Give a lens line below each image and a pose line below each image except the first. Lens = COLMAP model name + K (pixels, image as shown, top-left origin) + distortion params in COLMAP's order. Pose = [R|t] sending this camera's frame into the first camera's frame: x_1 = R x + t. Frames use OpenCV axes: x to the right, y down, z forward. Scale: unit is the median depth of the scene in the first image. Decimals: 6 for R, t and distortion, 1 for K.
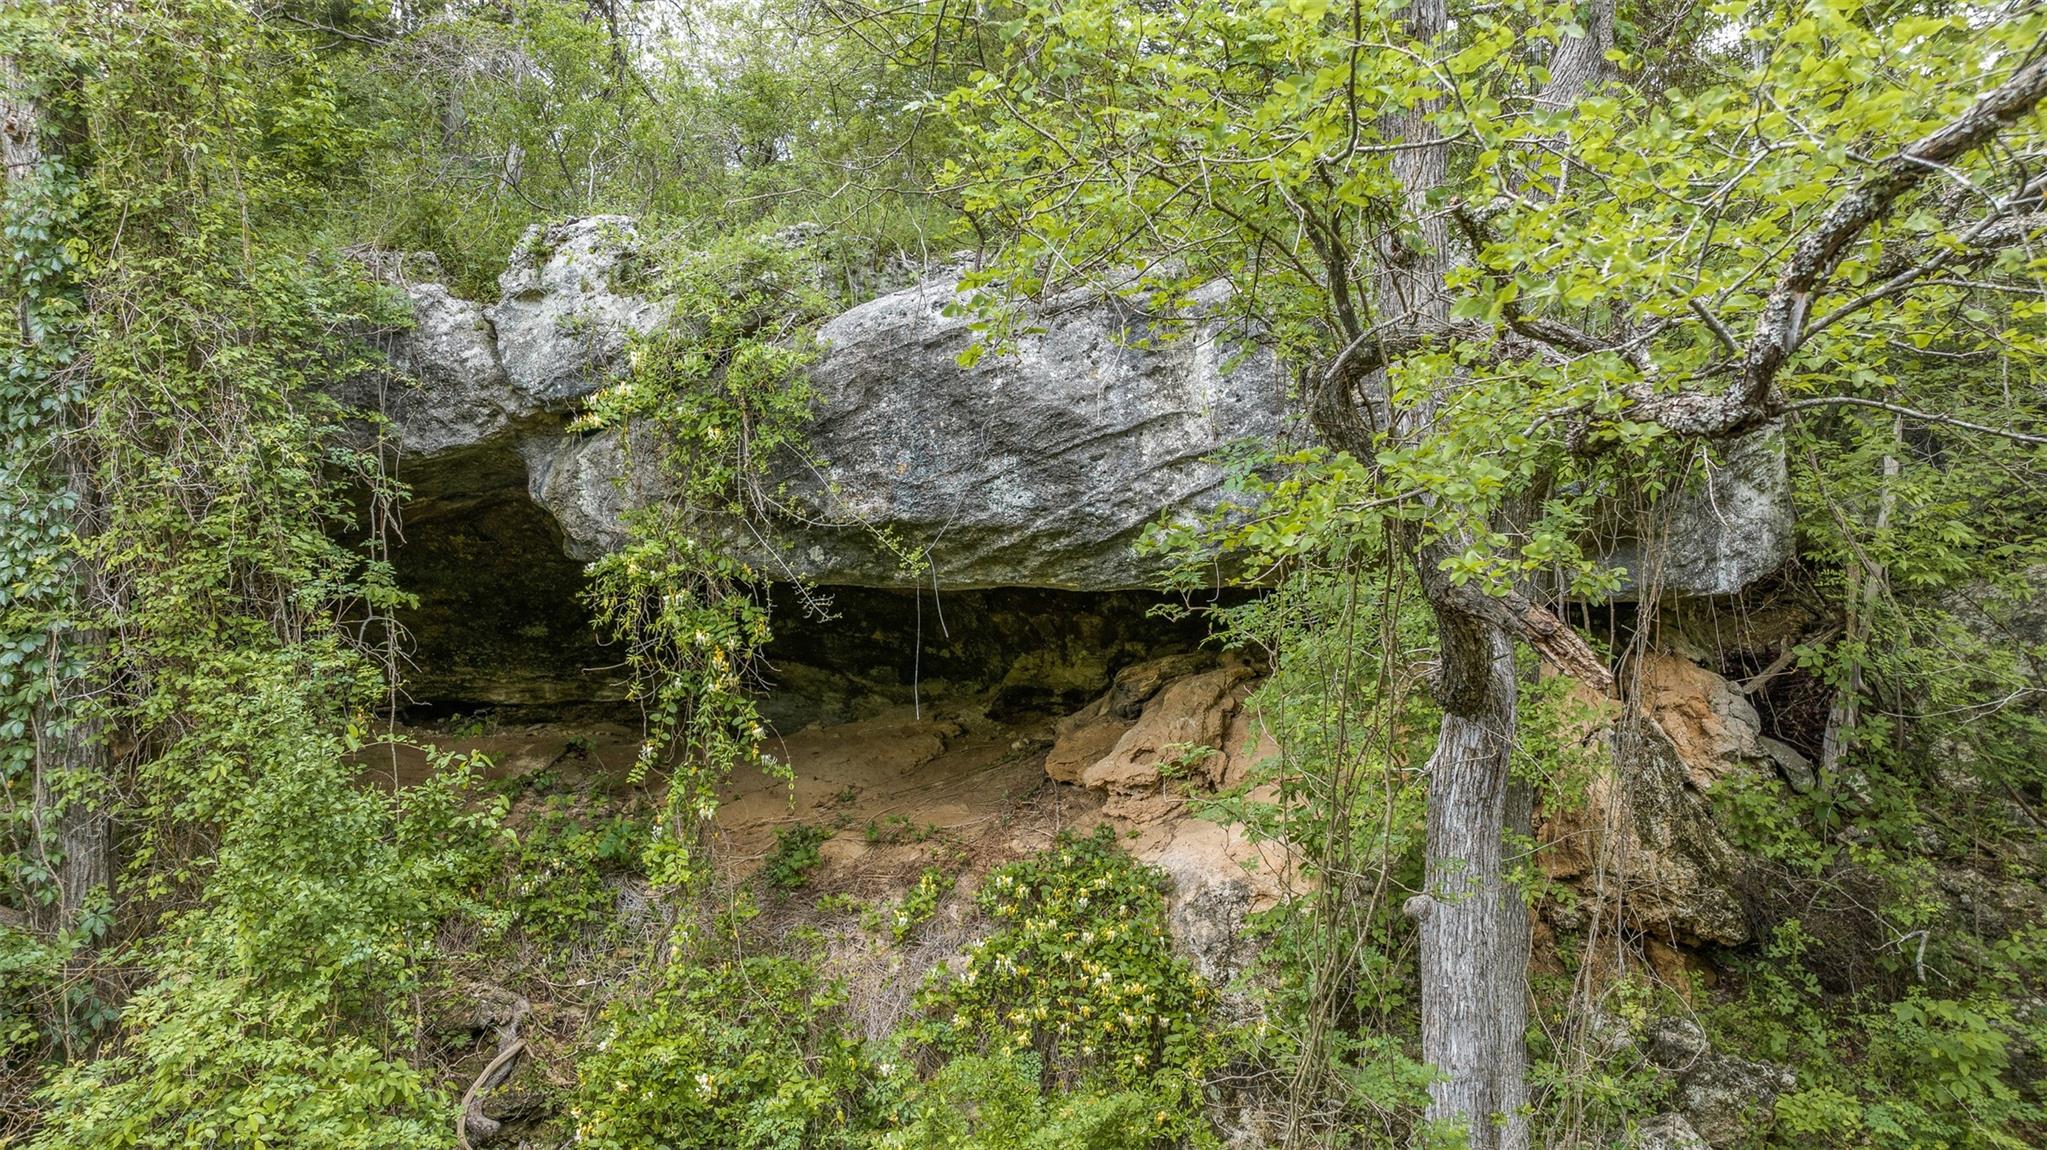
lens RADIAL K [[1394.8, 0, 1024.6], [0, 1394.8, 576.6], [0, 0, 1]] dist [-0.001530, 0.001329]
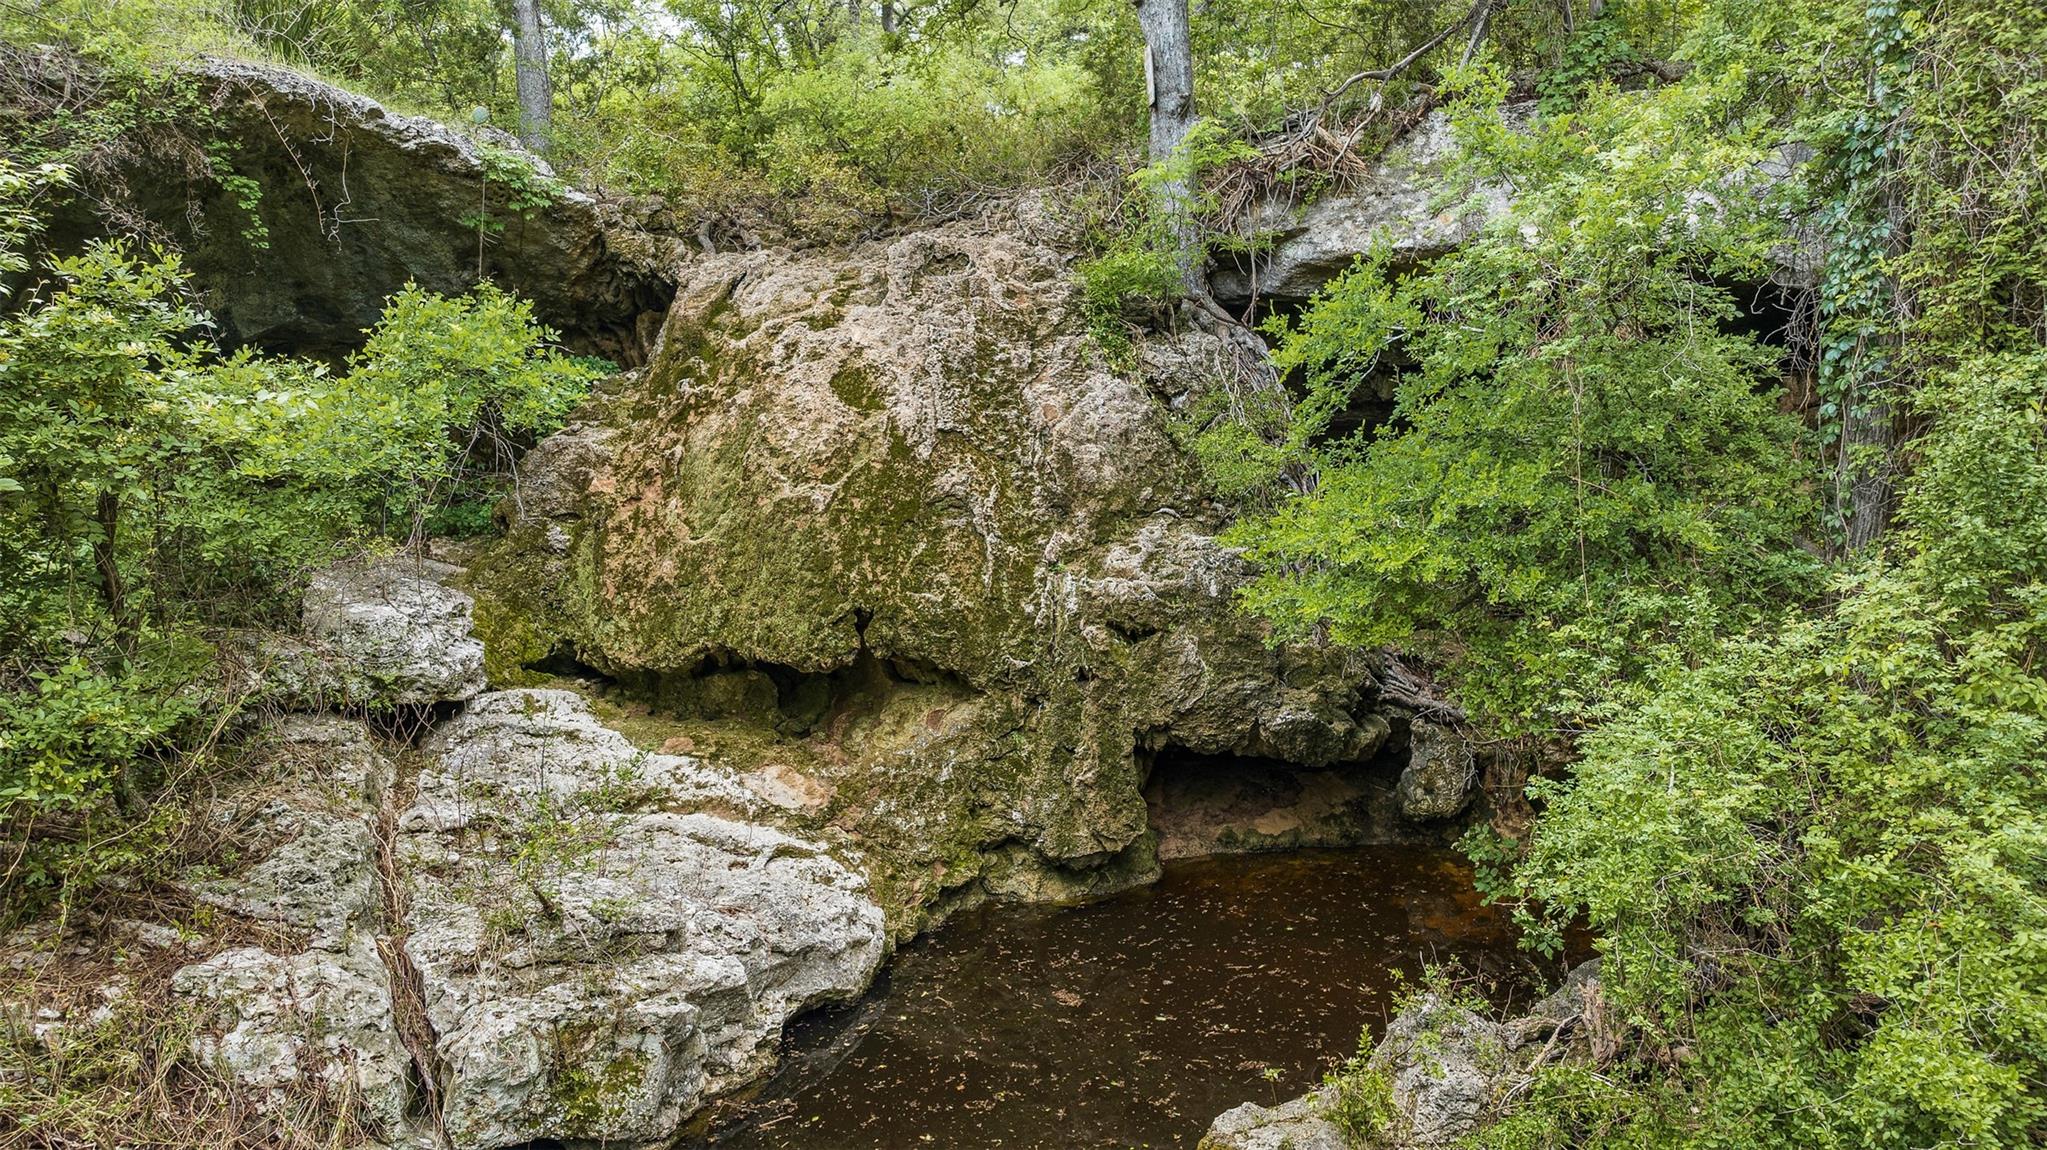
lens RADIAL K [[1394.8, 0, 1020.2], [0, 1394.8, 578.4], [0, 0, 1]] dist [-0.001530, 0.001329]
pose [[0.342869, 0.179148, -0.922143, 0.270263], [-0.005558, 0.982016, 0.188714, 0.021944], [0.939367, -0.059578, 0.337698, -0.183844]]
